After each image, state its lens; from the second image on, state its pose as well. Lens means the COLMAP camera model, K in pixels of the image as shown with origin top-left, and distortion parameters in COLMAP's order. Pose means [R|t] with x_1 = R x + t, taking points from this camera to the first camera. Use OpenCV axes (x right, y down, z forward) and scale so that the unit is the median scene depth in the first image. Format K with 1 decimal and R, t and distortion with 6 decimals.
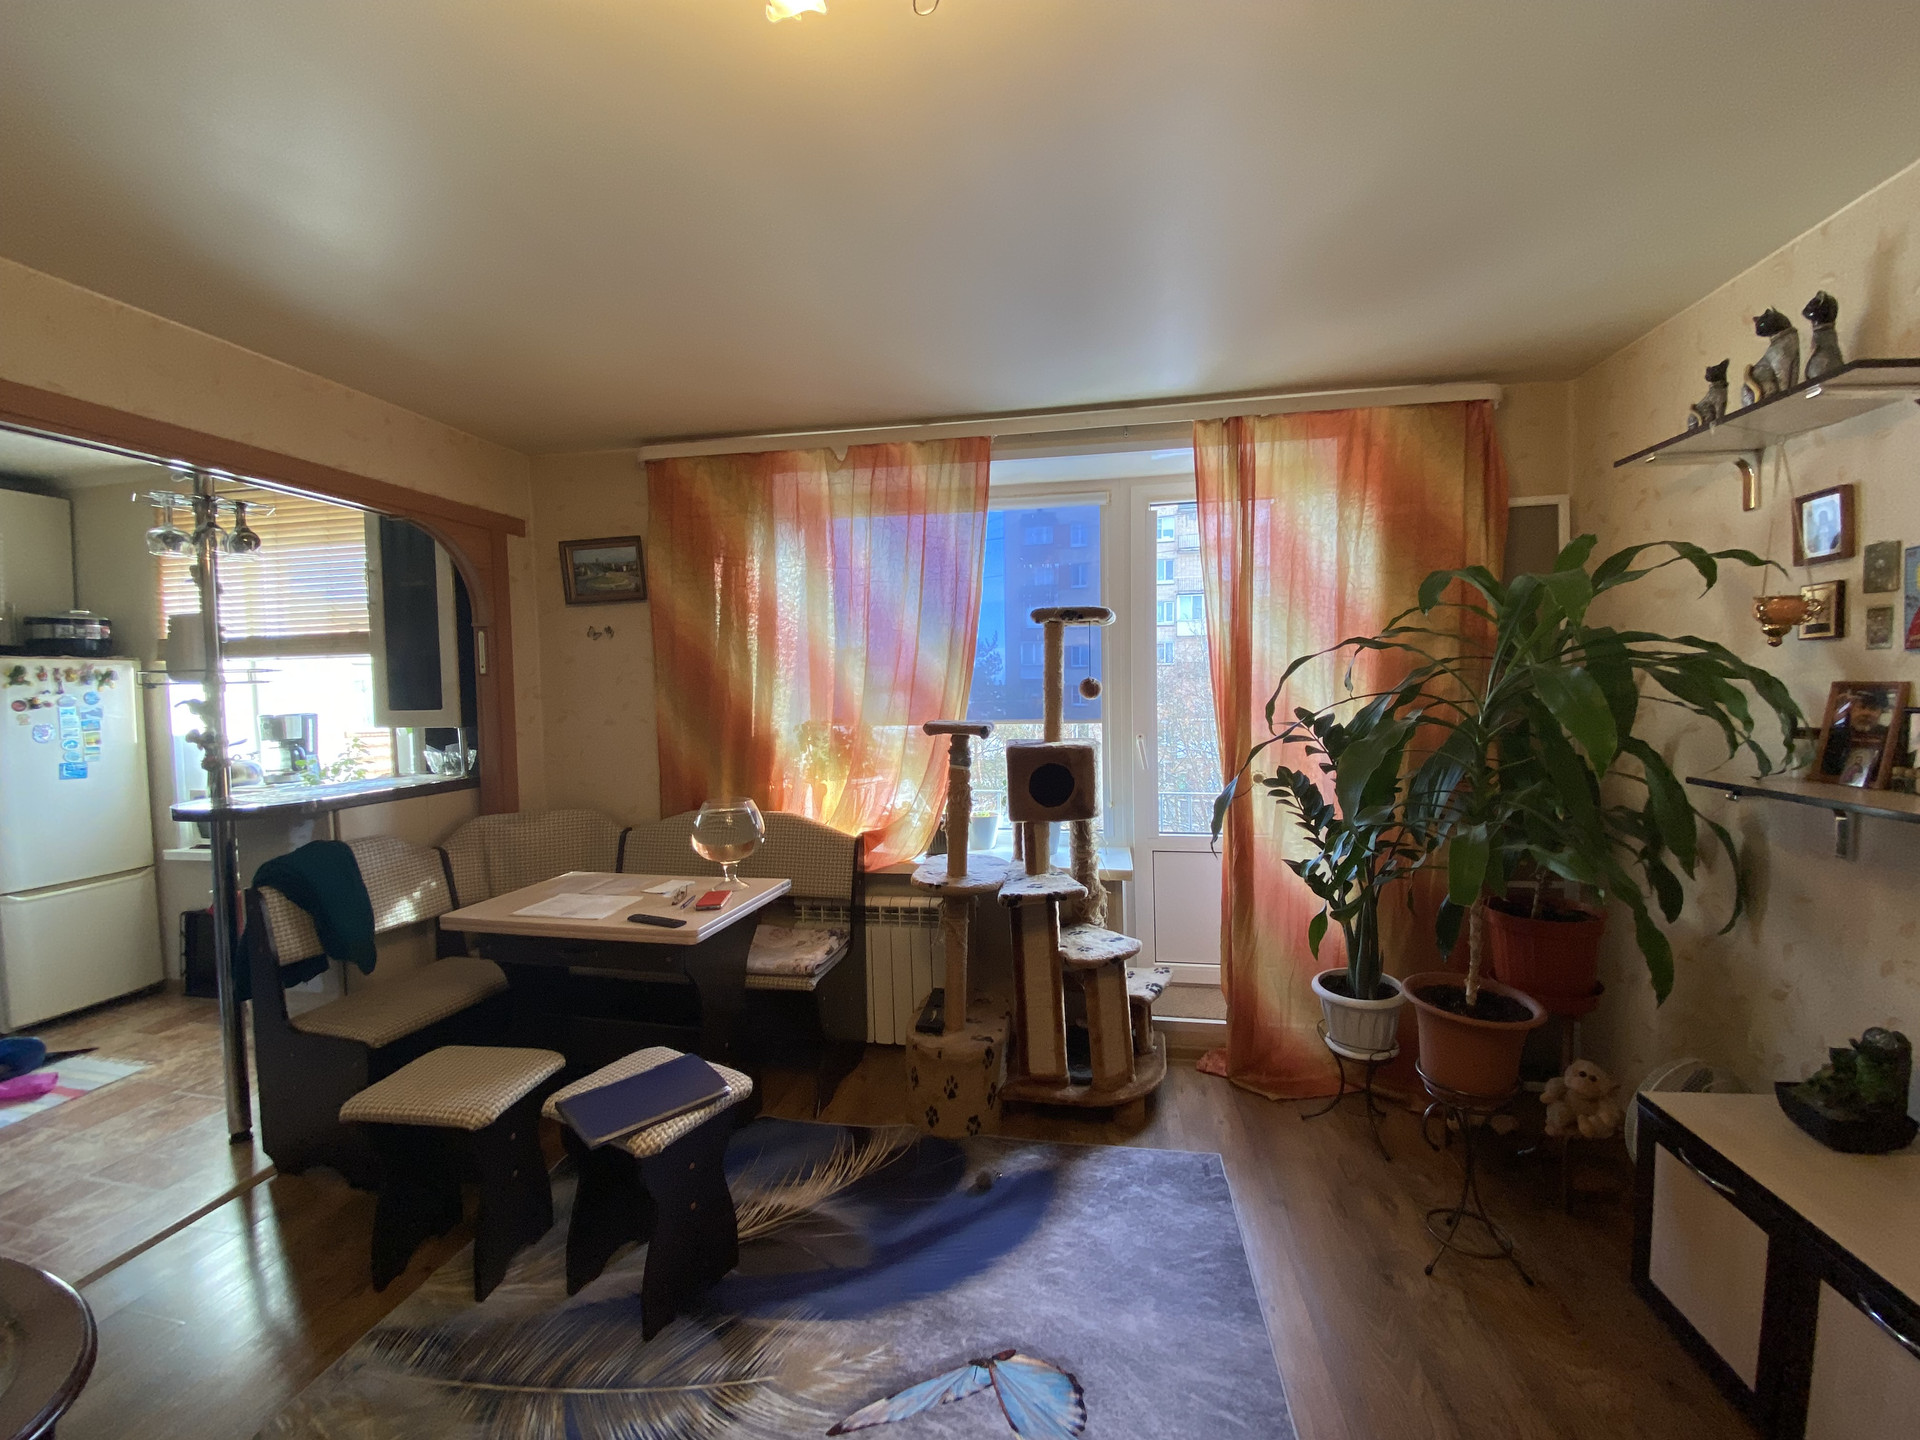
lens RADIAL K [[787.0, 0, 941.0], [0, 787.0, 716.8], [0, 0, 1]] dist [-0.004602, -0.012185]
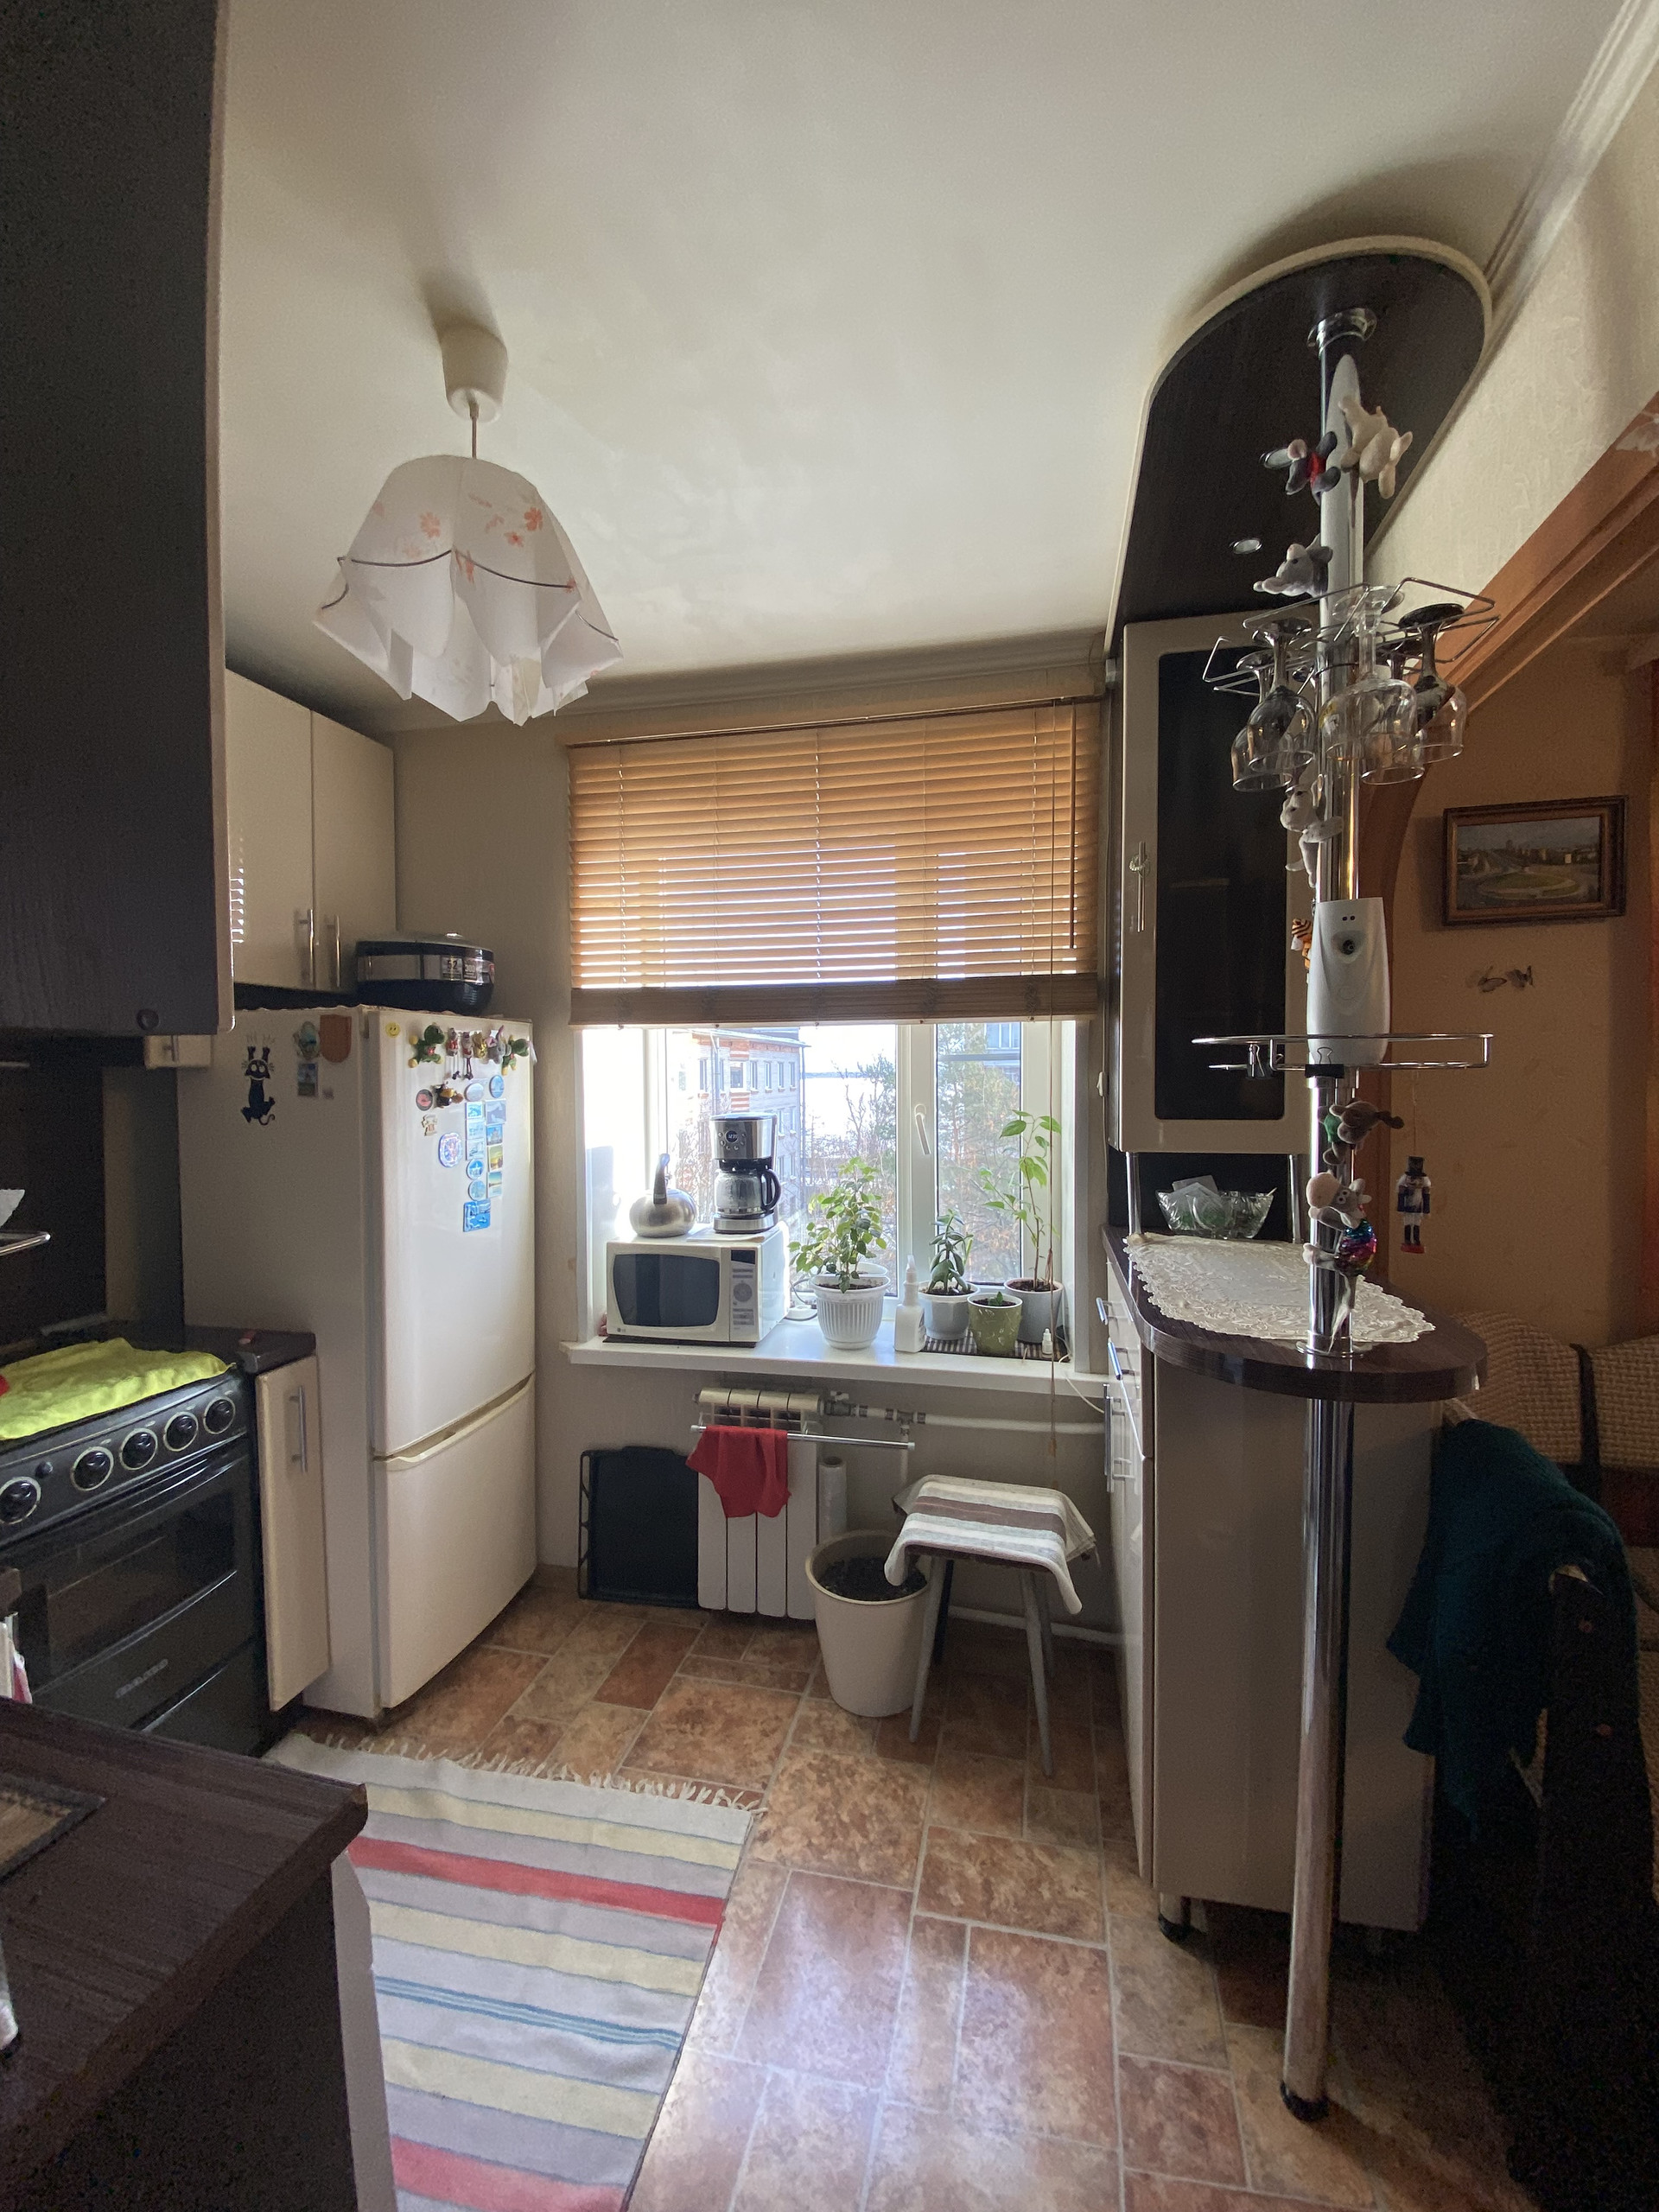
lens RADIAL K [[906.7, 0, 825.3], [0, 906.7, 1103.3], [0, 0, 1]] dist [-0.004602, -0.012185]
pose [[0.998173, 0.014482, -0.058657, -0.849628], [-0.014744, 0.999883, -0.004040, -0.012892], [0.058592, 0.004898, 0.998270, 0.358323]]
